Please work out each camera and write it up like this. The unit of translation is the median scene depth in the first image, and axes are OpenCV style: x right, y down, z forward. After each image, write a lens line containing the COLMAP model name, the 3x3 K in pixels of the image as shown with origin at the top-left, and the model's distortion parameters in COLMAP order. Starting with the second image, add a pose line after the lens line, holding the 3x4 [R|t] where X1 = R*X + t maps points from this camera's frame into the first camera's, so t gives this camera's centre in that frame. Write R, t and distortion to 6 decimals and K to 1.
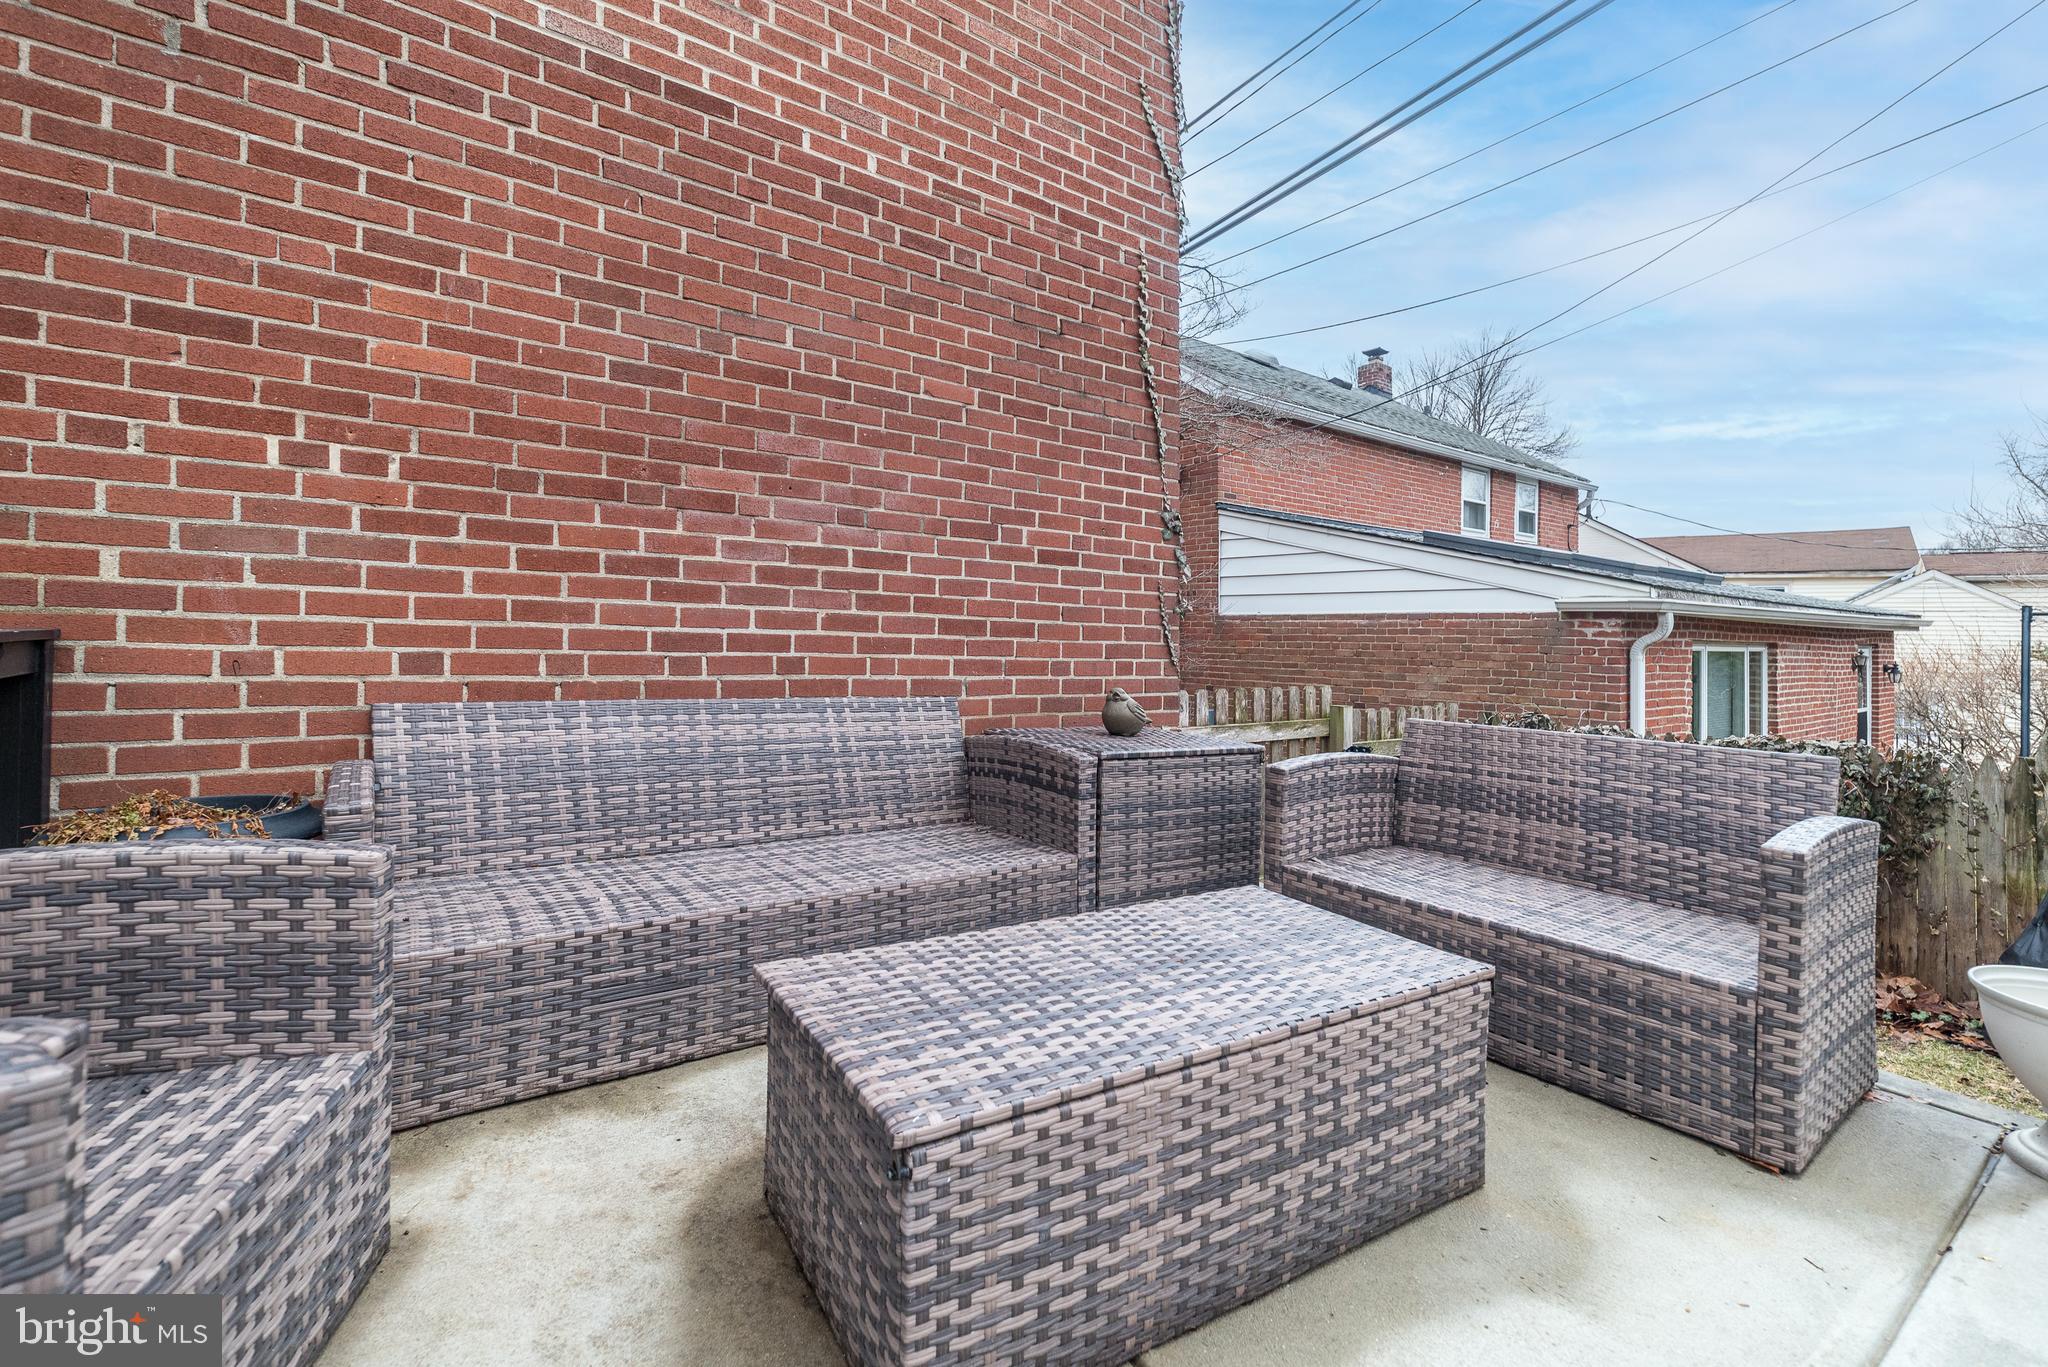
lens RADIAL K [[892.9, 0, 1064.6], [0, 892.9, 628.6], [0, 0, 1]] dist [0.005933, 0.002246]
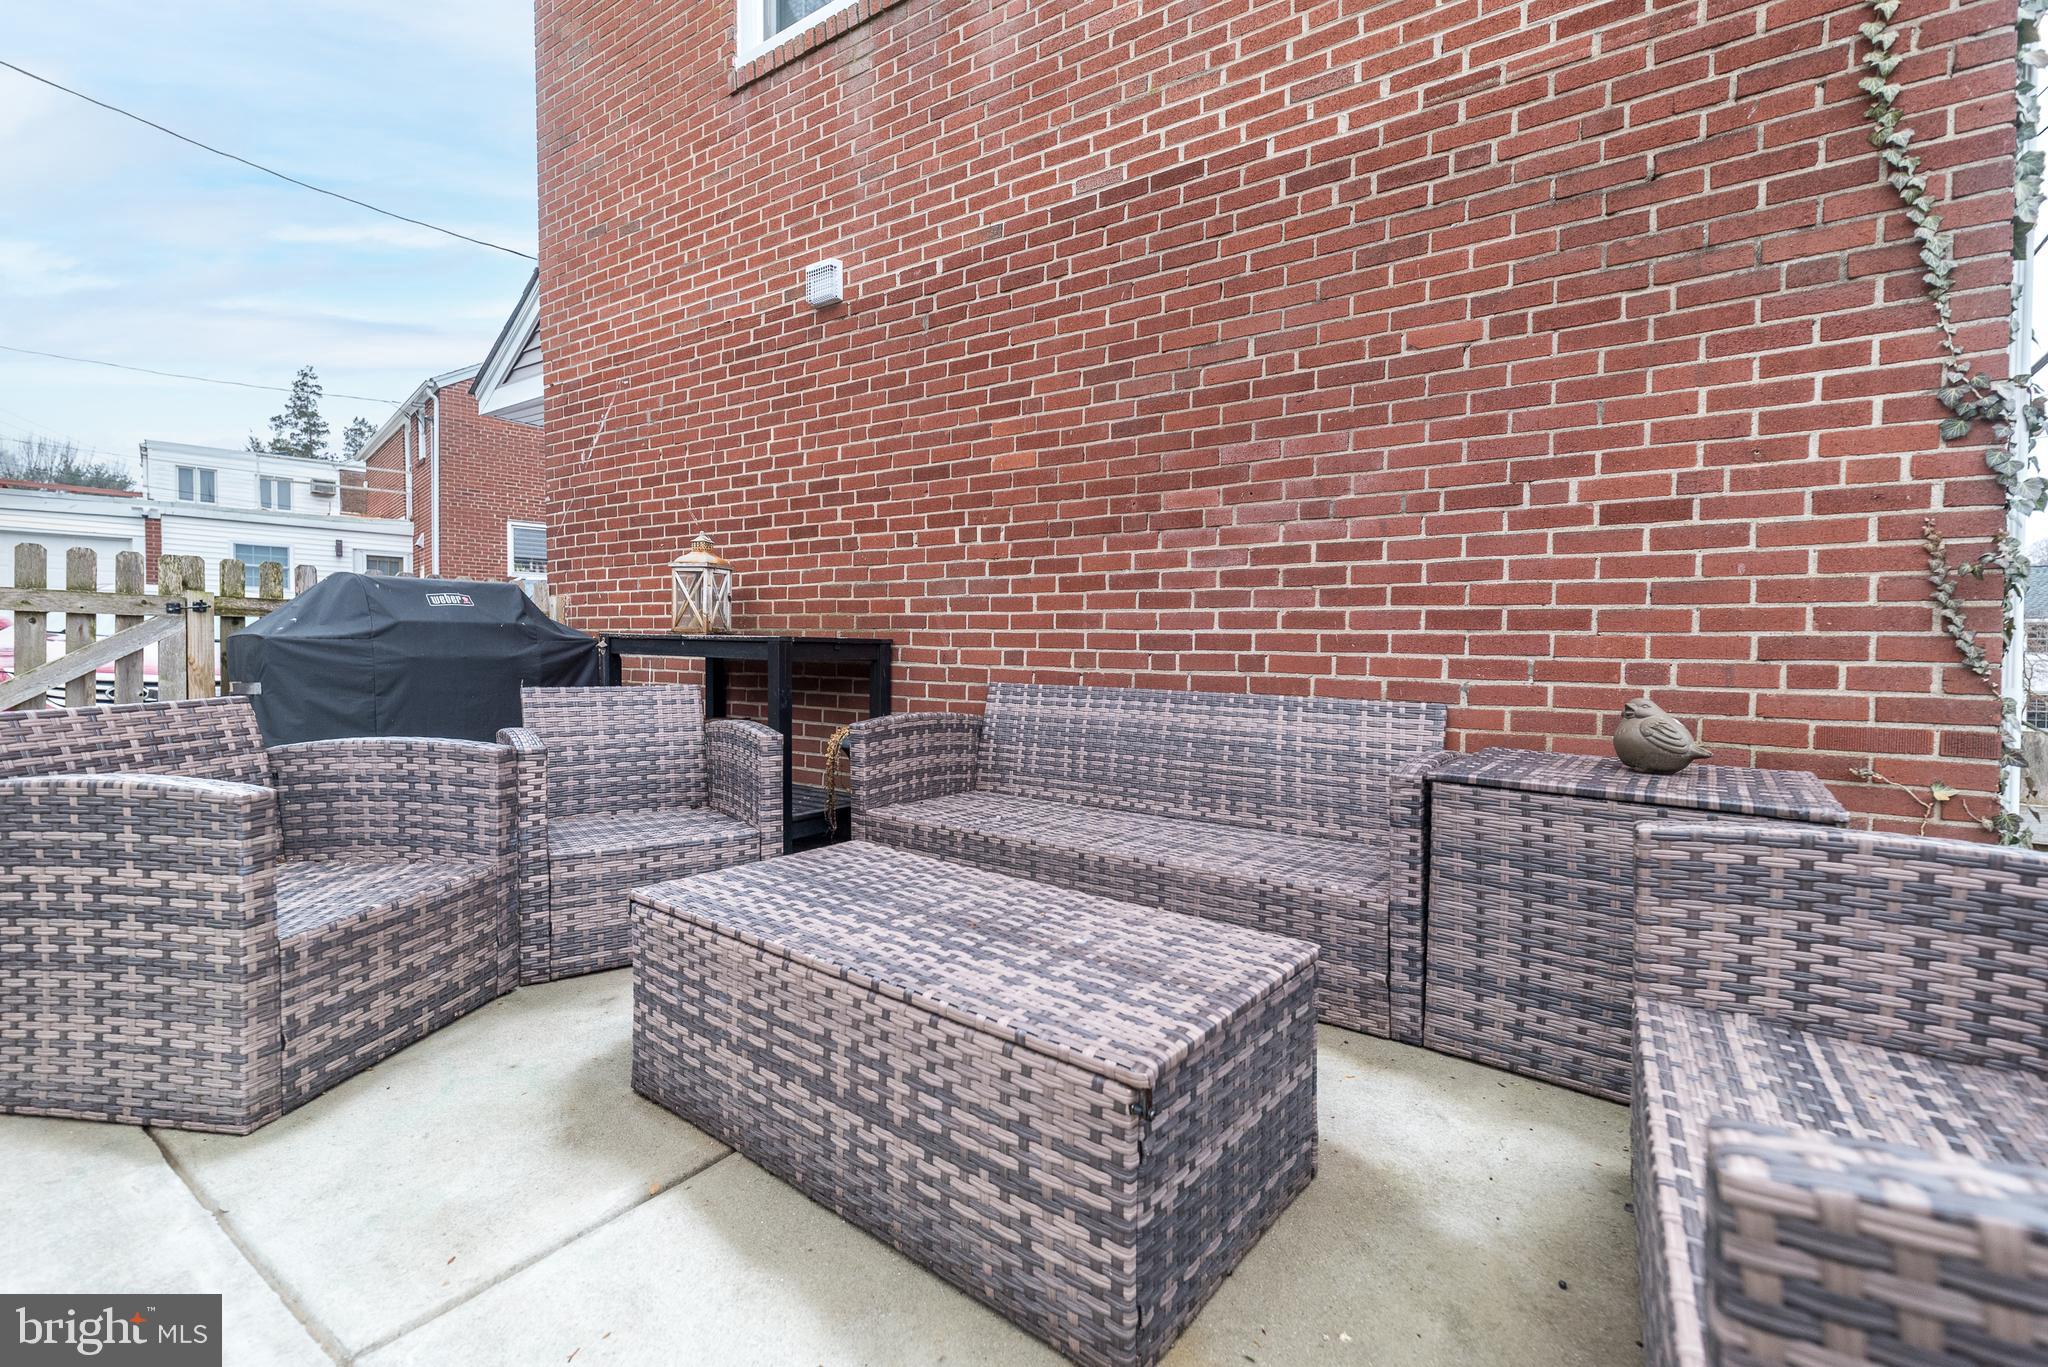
lens RADIAL K [[892.9, 0, 1026.8], [0, 892.9, 683.3], [0, 0, 1]] dist [0.005933, 0.002246]
pose [[0.332984, 0.009773, -0.942882, 0.640436], [0.003730, 0.999925, 0.011681, 0.055663], [0.942925, -0.007407, 0.332923, 0.434090]]
